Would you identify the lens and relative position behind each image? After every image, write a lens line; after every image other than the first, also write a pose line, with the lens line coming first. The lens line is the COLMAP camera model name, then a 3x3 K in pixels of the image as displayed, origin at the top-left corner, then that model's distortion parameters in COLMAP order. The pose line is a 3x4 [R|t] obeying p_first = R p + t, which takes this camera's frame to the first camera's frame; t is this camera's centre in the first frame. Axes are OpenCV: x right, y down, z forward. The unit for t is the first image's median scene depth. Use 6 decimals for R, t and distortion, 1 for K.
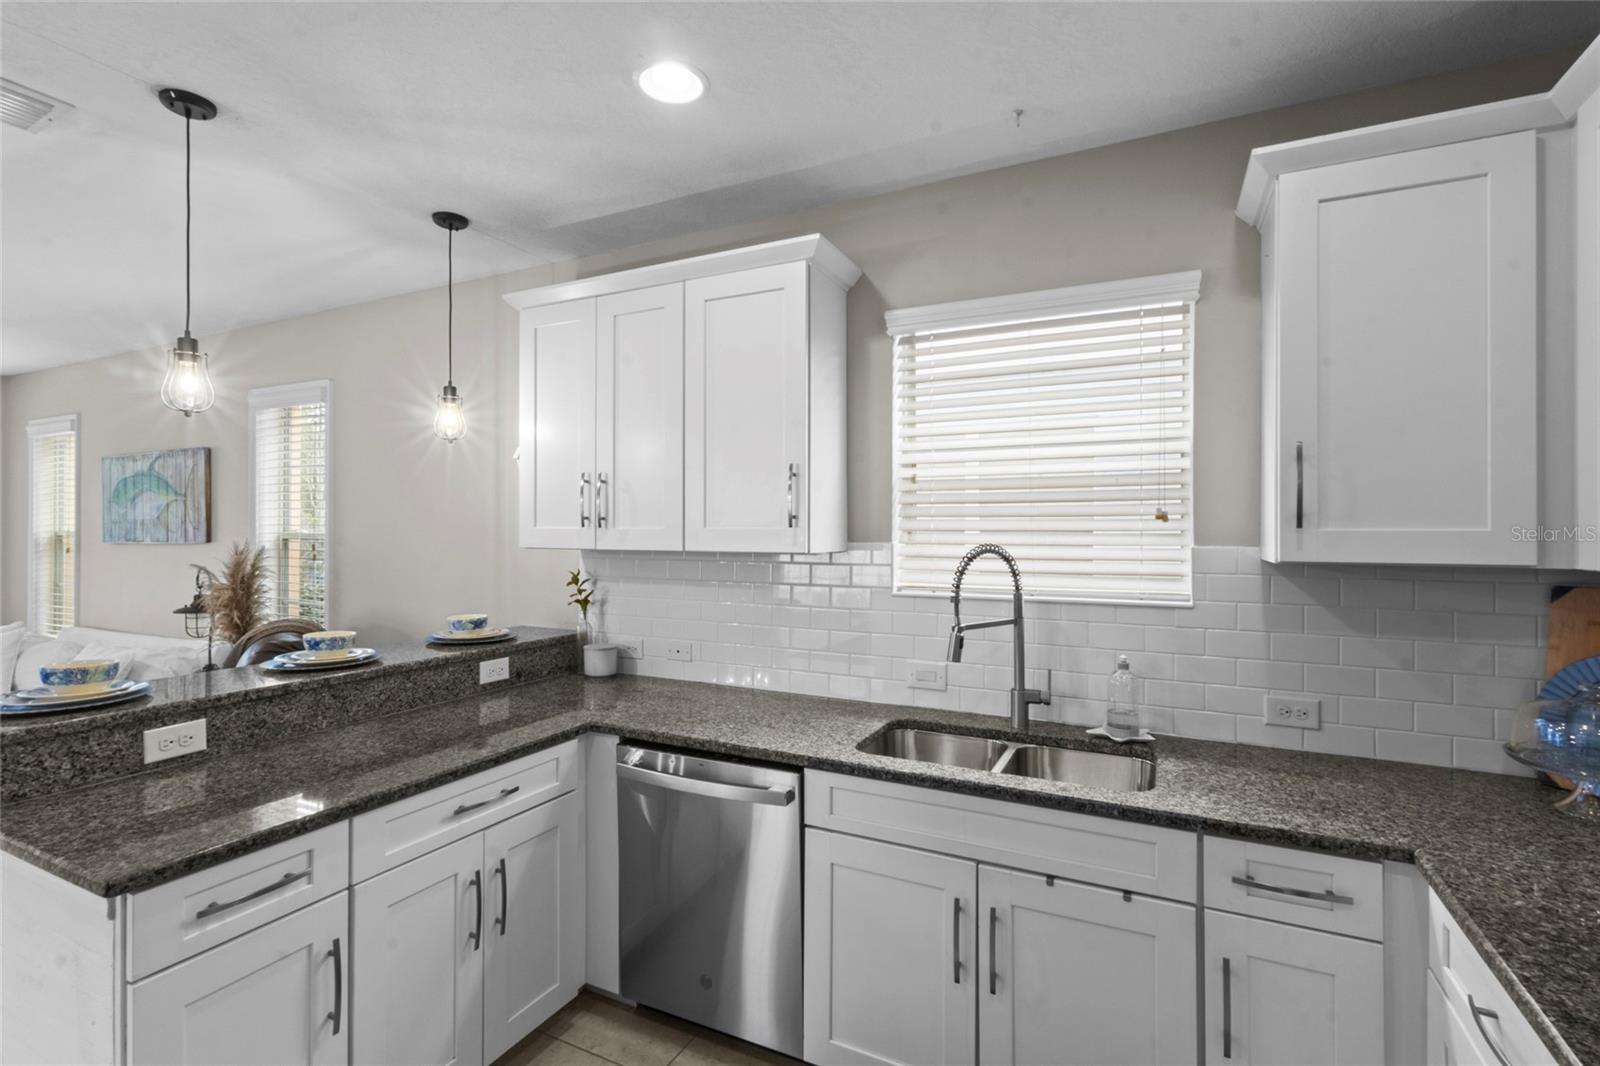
lens RADIAL K [[741.3, 0, 798.7], [0, 741.3, 534.3], [0, 0, 1]] dist [-0.000199, 0.003598]
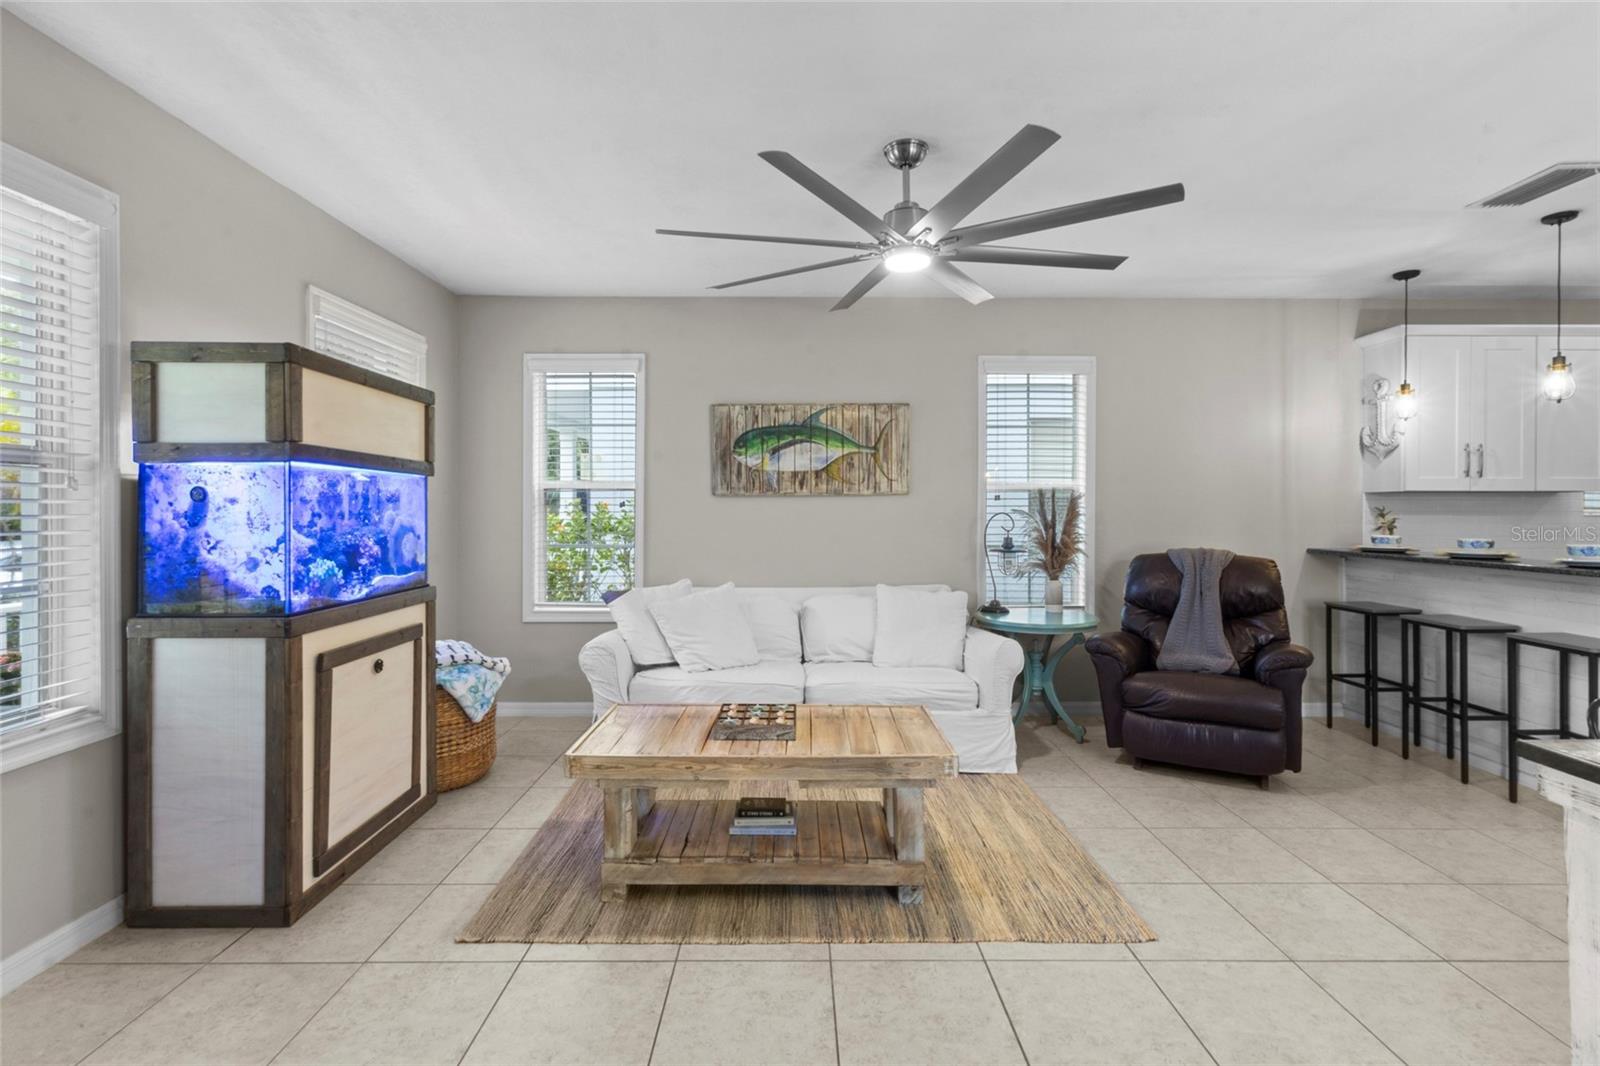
lens RADIAL K [[741.3, 0, 802.7], [0, 741.3, 511.0], [0, 0, 1]] dist [-0.000199, 0.003598]
pose [[0.889955, -0.003210, 0.456038, -2.830423], [0.004504, 0.999988, -0.001751, 0.074427], [-0.456027, 0.003612, 0.889959, 0.260864]]
